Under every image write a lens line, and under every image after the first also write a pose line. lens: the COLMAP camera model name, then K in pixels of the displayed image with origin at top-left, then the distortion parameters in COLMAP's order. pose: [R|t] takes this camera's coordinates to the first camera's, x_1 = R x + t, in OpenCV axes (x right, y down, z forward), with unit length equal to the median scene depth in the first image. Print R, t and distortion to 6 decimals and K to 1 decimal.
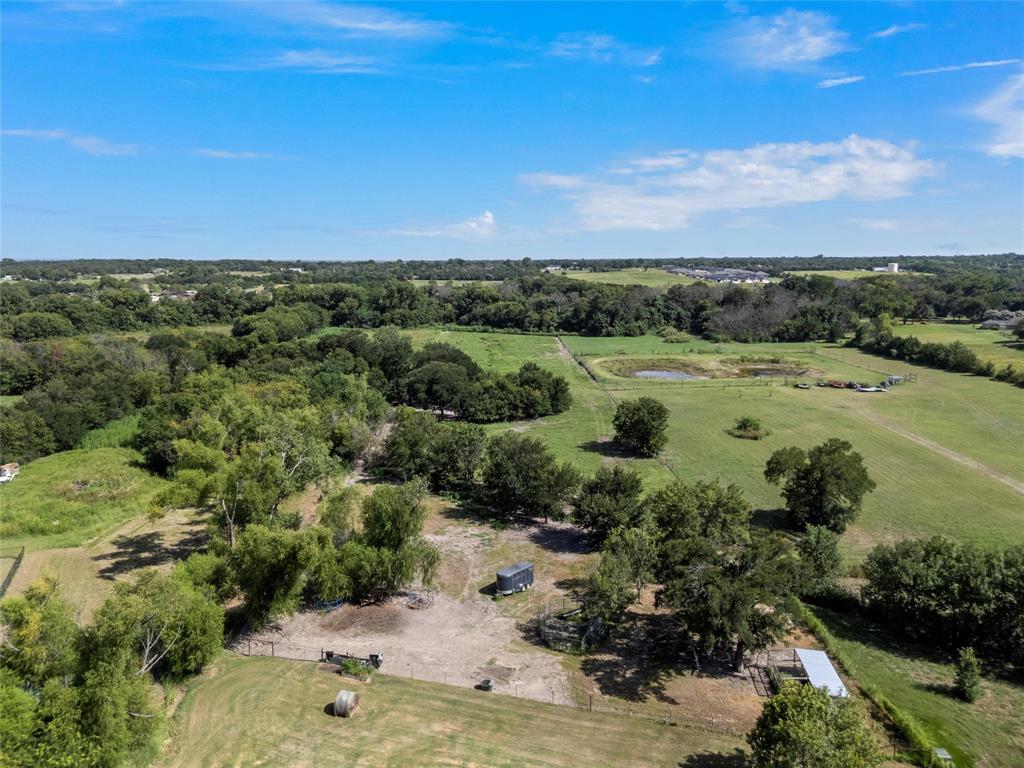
lens RADIAL K [[791.7, 0, 516.8], [0, 791.7, 385.8], [0, 0, 1]] dist [0.065240, -0.057710]
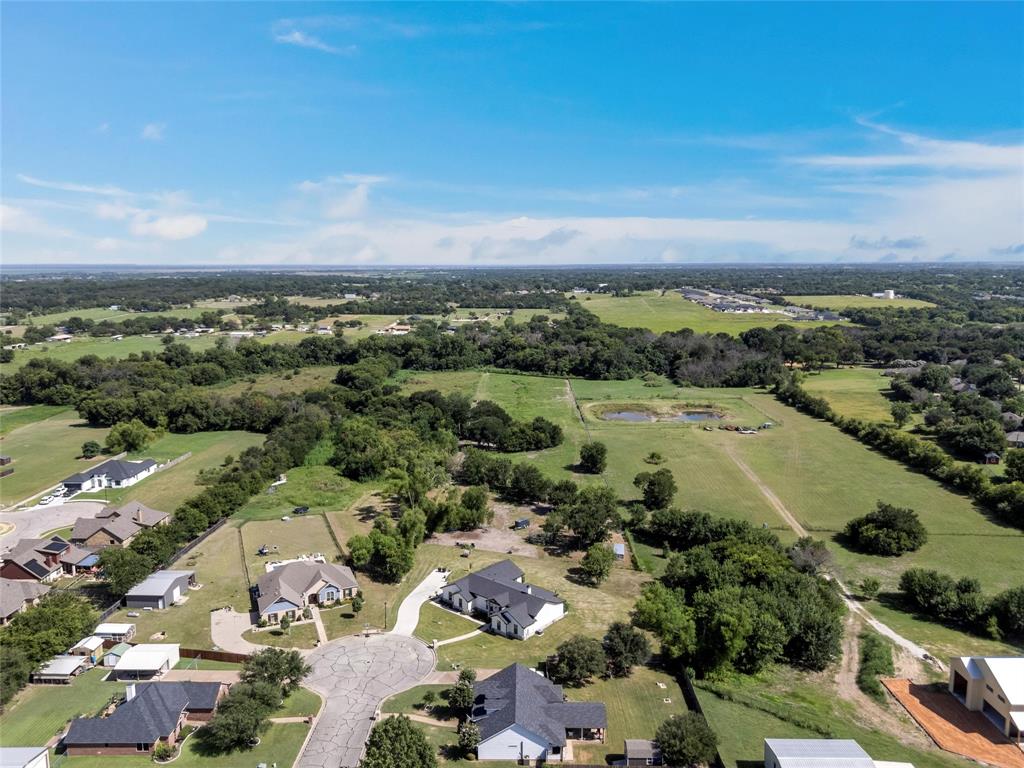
lens RADIAL K [[791.7, 0, 516.1], [0, 791.7, 379.5], [0, 0, 1]] dist [0.065240, -0.057710]
pose [[0.999073, 0.005355, -0.042702, 0.046668], [-0.005882, 0.999908, -0.012221, -0.106087], [0.042633, 0.012461, 0.999013, -0.866989]]
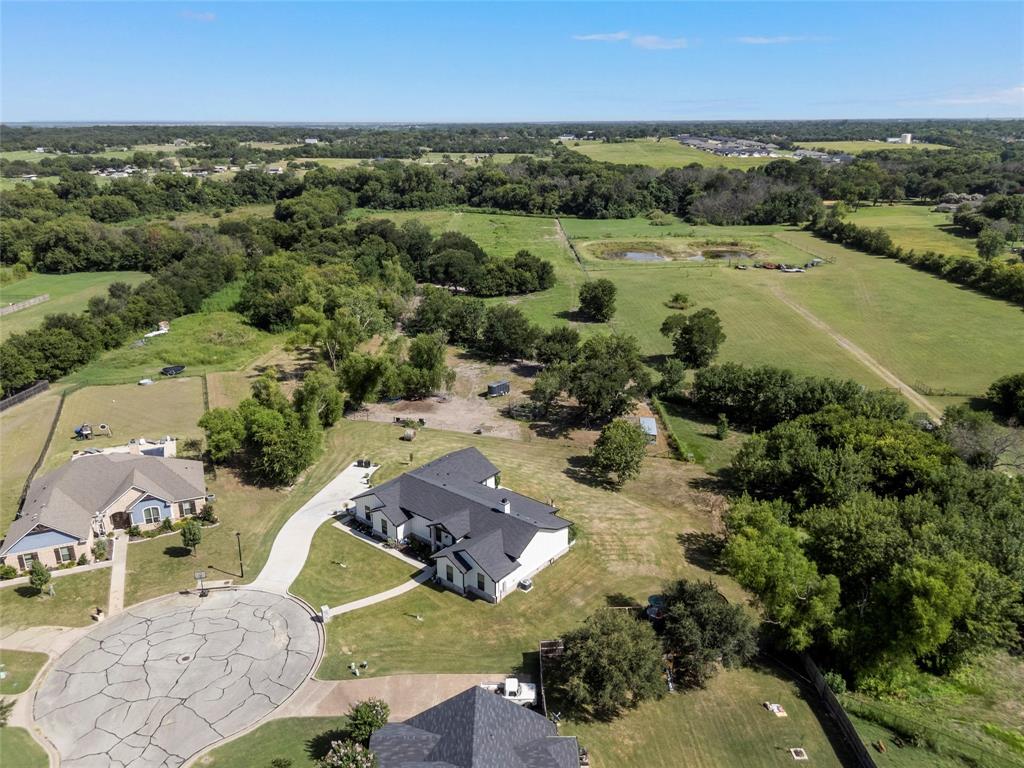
lens RADIAL K [[791.7, 0, 516.1], [0, 791.7, 391.2], [0, 0, 1]] dist [0.065240, -0.057710]
pose [[0.999780, 0.007689, -0.019525, 0.038296], [-0.004303, 0.985802, 0.167859, -0.022499], [0.020538, -0.167738, 0.985618, -0.382770]]
